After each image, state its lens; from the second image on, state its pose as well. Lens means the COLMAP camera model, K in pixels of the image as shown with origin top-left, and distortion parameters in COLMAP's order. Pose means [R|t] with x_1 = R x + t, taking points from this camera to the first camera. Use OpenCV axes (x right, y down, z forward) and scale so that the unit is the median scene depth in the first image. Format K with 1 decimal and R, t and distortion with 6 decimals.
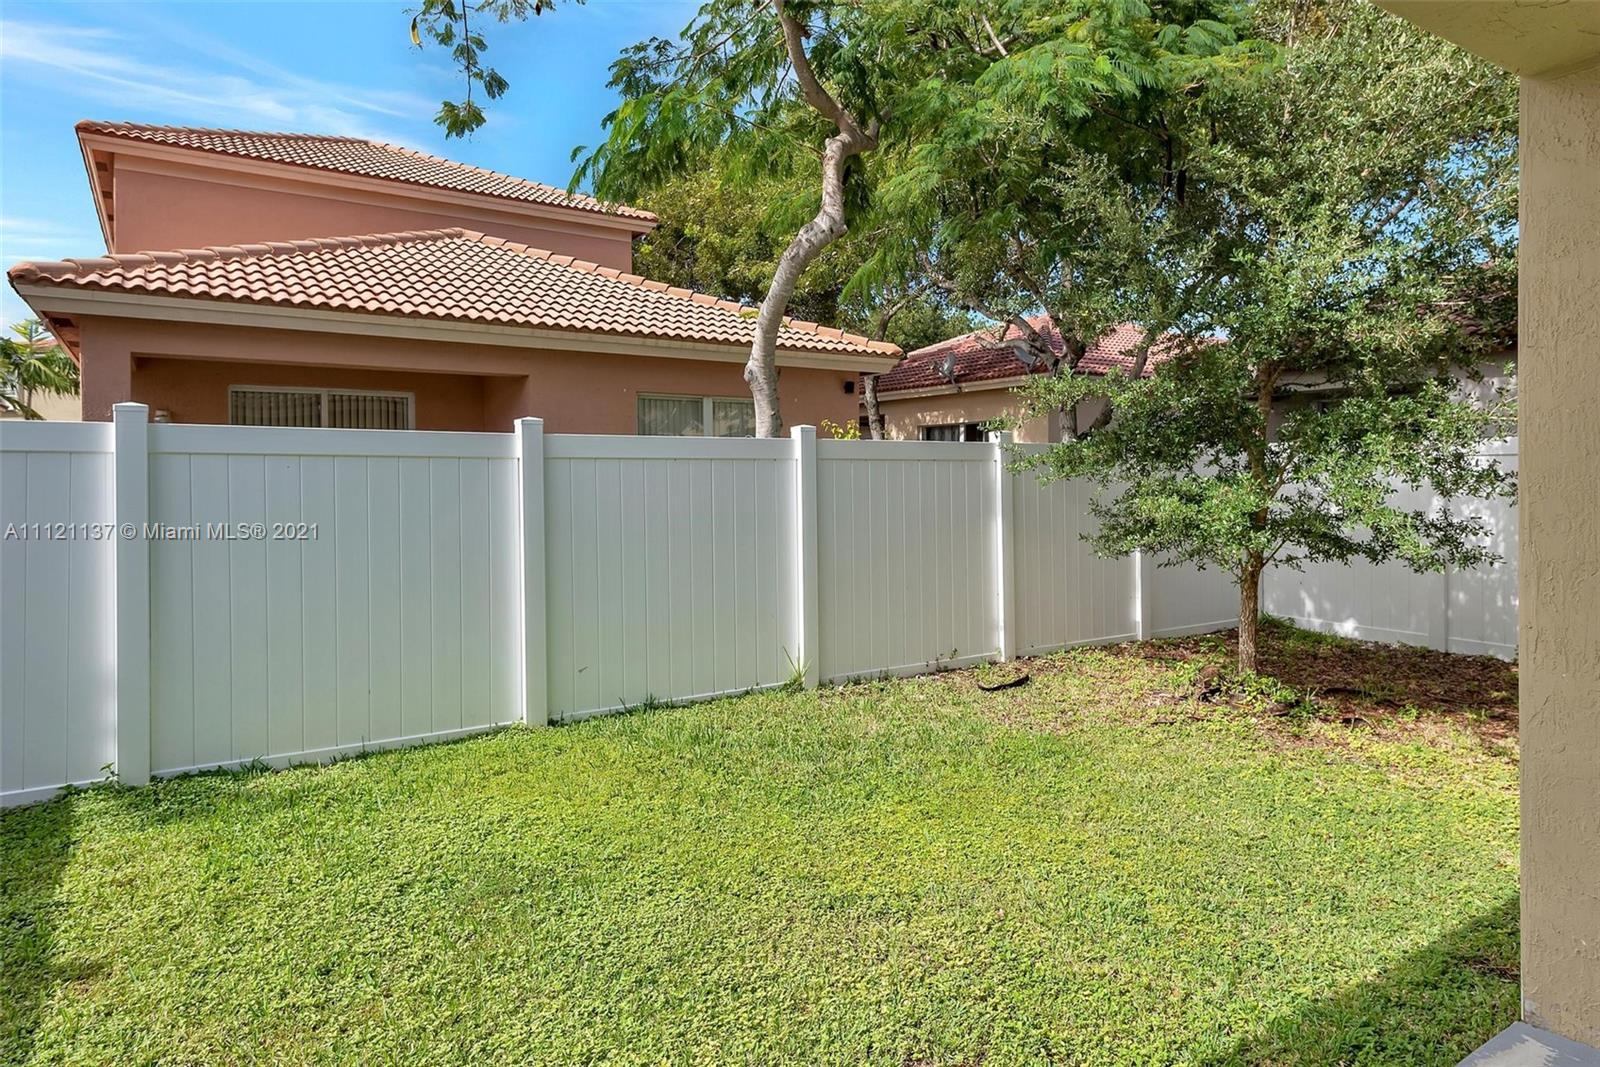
lens RADIAL K [[957.6, 0, 801.3], [0, 957.6, 466.4], [0, 0, 1]] dist [0.038606, -0.028204]
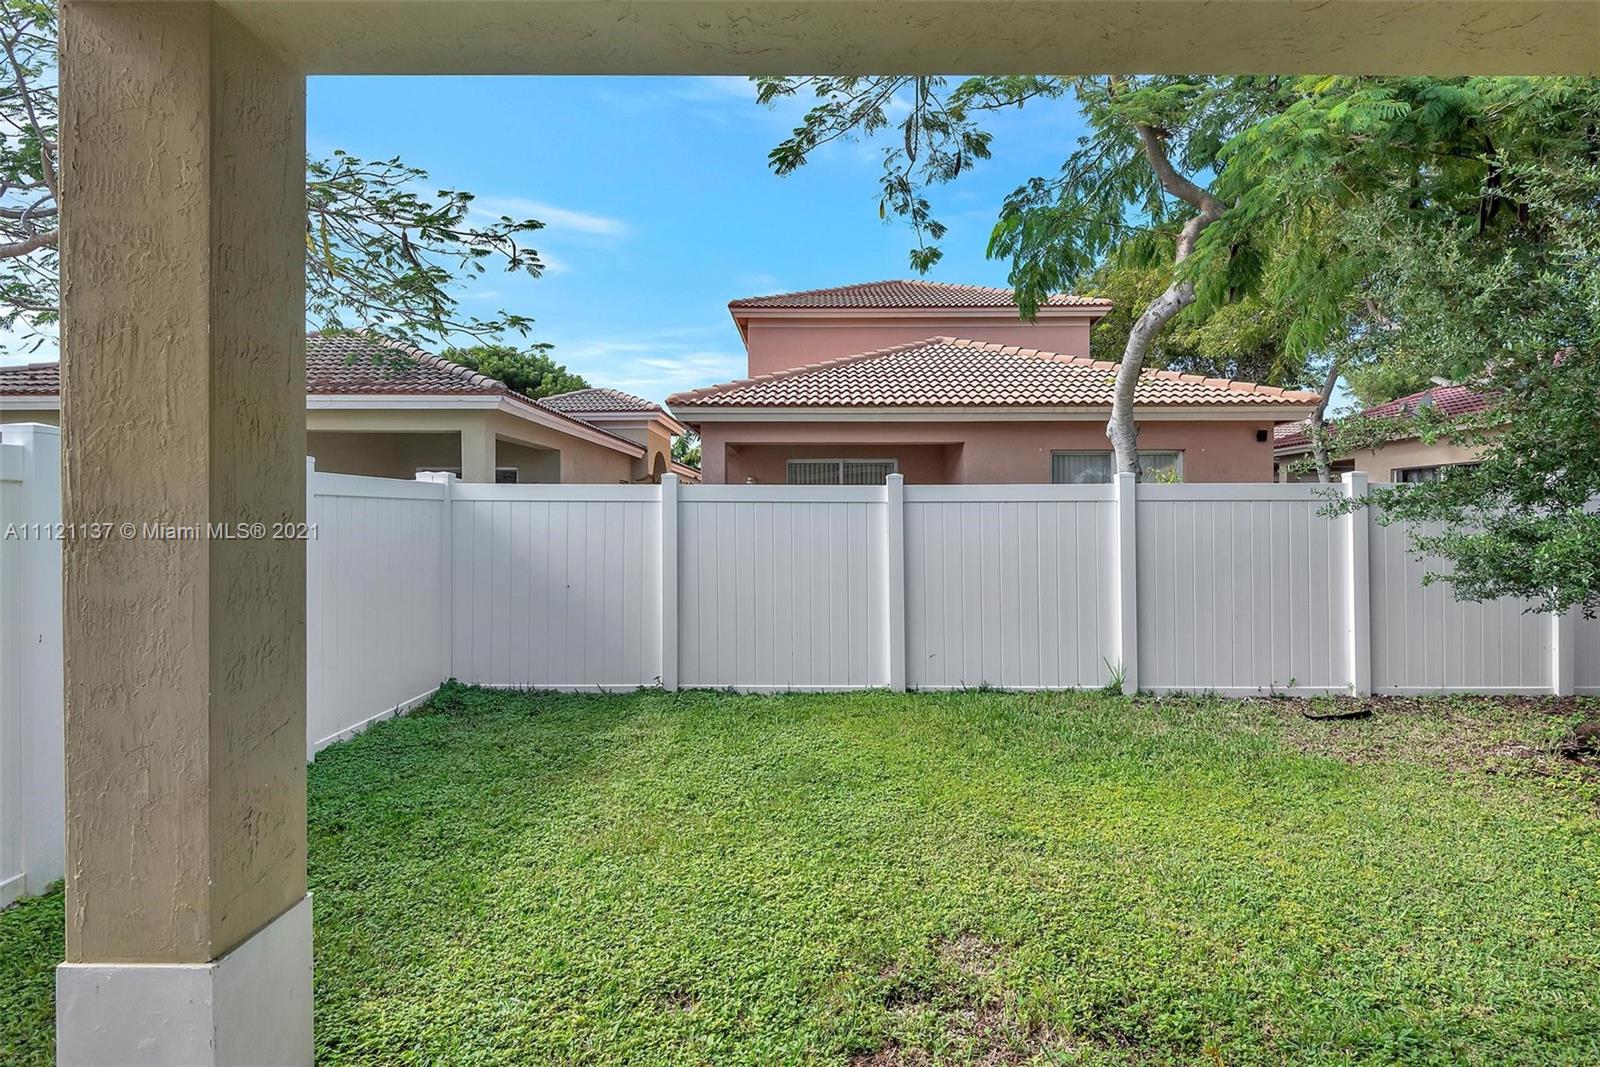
lens RADIAL K [[774.8, 0, 810.4], [0, 774.8, 508.0], [0, 0, 1]] dist [0.027662, -0.020908]
pose [[0.830453, -0.007802, -0.557034, 0.197256], [0.003758, 0.999958, -0.008403, 0.006808], [0.557076, 0.004885, 0.830447, -0.017129]]
